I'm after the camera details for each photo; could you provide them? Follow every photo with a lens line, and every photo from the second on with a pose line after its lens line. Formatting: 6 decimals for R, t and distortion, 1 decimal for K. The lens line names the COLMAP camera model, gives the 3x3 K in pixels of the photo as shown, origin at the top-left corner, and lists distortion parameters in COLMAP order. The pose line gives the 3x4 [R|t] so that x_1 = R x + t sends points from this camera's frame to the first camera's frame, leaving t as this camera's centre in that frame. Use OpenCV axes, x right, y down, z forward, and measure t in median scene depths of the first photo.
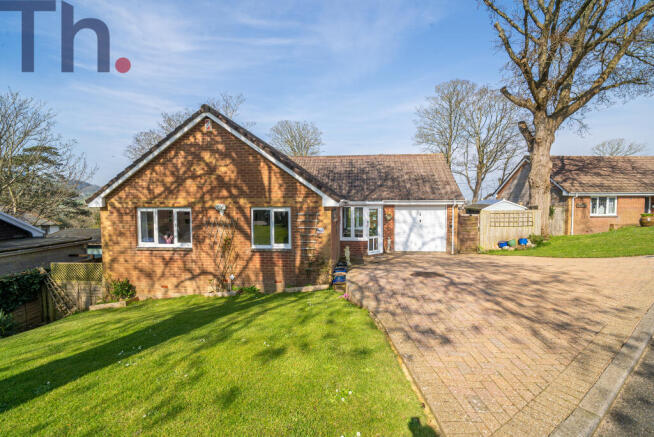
lens RADIAL K [[308.8, 0, 326.2], [0, 308.8, 223.2], [0, 0, 1]] dist [-0.001983, -0.005988]
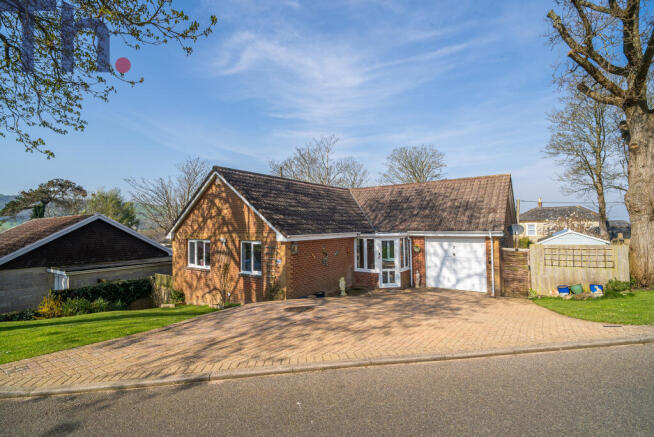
lens RADIAL K [[308.8, 0, 326.2], [0, 308.8, 223.2], [0, 0, 1]] dist [-0.001983, -0.005988]
pose [[0.862632, -0.013059, -0.505664, 0.699287], [-0.024743, 0.997381, -0.067967, -0.043551], [0.505227, 0.071142, 0.860049, 0.076852]]
